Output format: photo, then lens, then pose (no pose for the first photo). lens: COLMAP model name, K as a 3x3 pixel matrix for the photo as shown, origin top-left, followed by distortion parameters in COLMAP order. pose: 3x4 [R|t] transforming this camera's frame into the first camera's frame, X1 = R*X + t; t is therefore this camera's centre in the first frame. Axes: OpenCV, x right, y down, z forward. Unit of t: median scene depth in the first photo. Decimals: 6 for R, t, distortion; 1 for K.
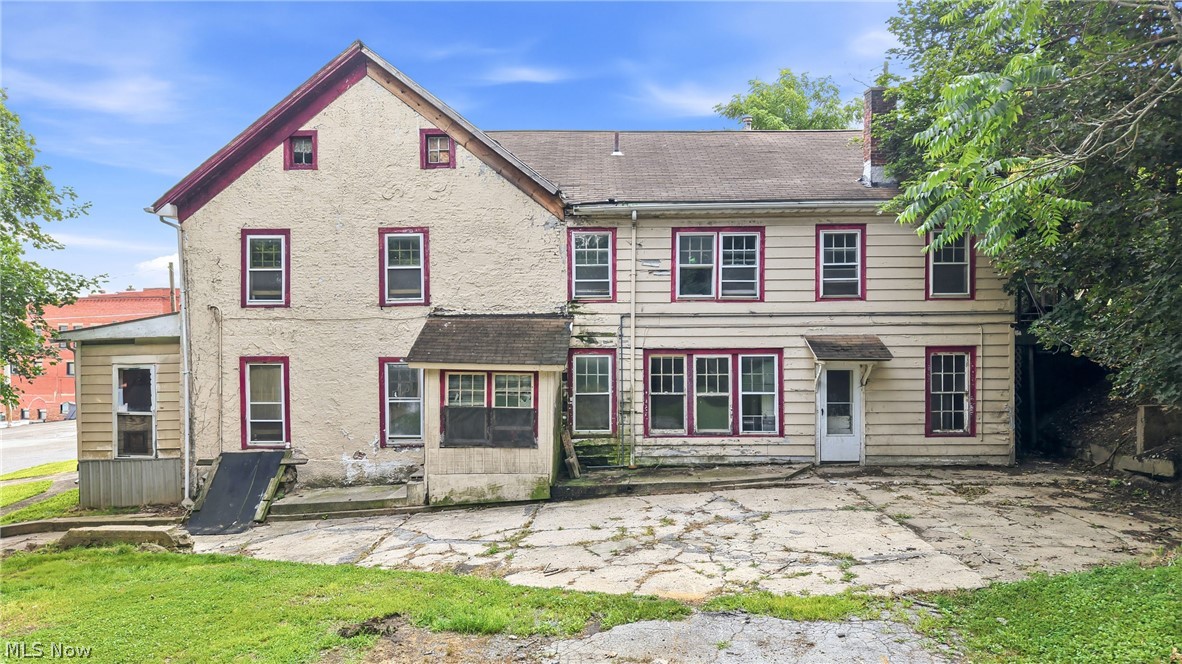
lens RADIAL K [[798.7, 0, 604.0], [0, 798.7, 333.0], [0, 0, 1]] dist [0.022690, -0.030449]
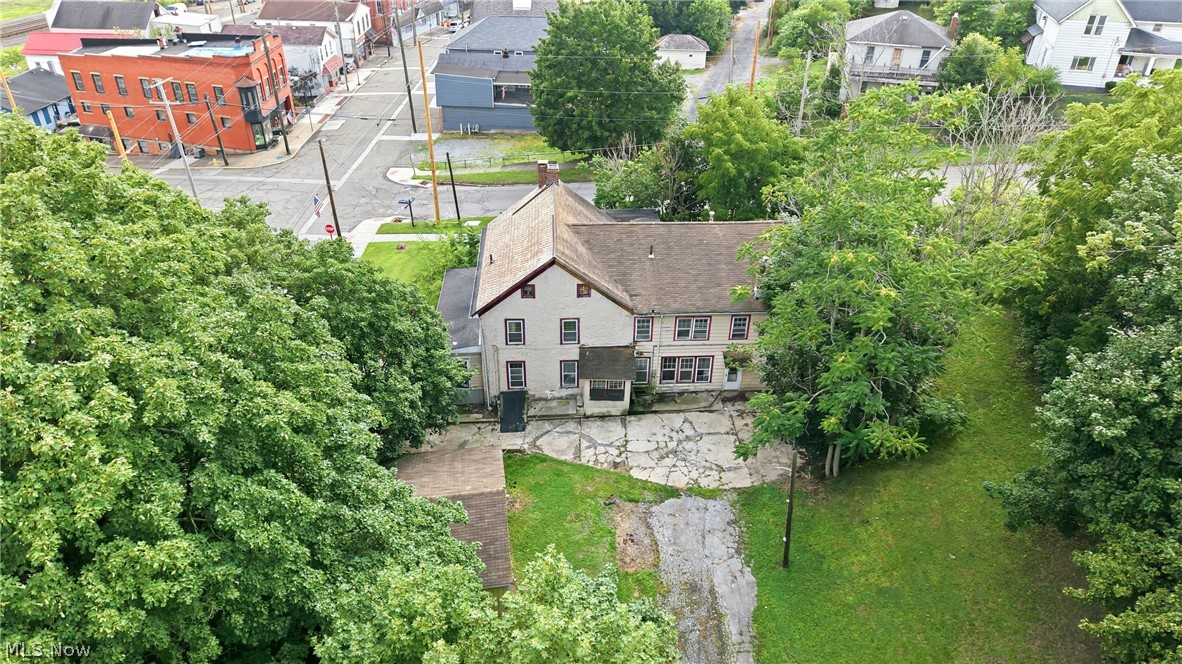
lens RADIAL K [[798.7, 0, 604.0], [0, 798.7, 333.0], [0, 0, 1]] dist [0.022690, -0.030449]
pose [[0.997092, -0.014986, 0.074716, -0.332572], [-0.027501, 0.843638, 0.536207, -1.443843], [-0.071069, -0.536703, 0.840773, -1.144516]]
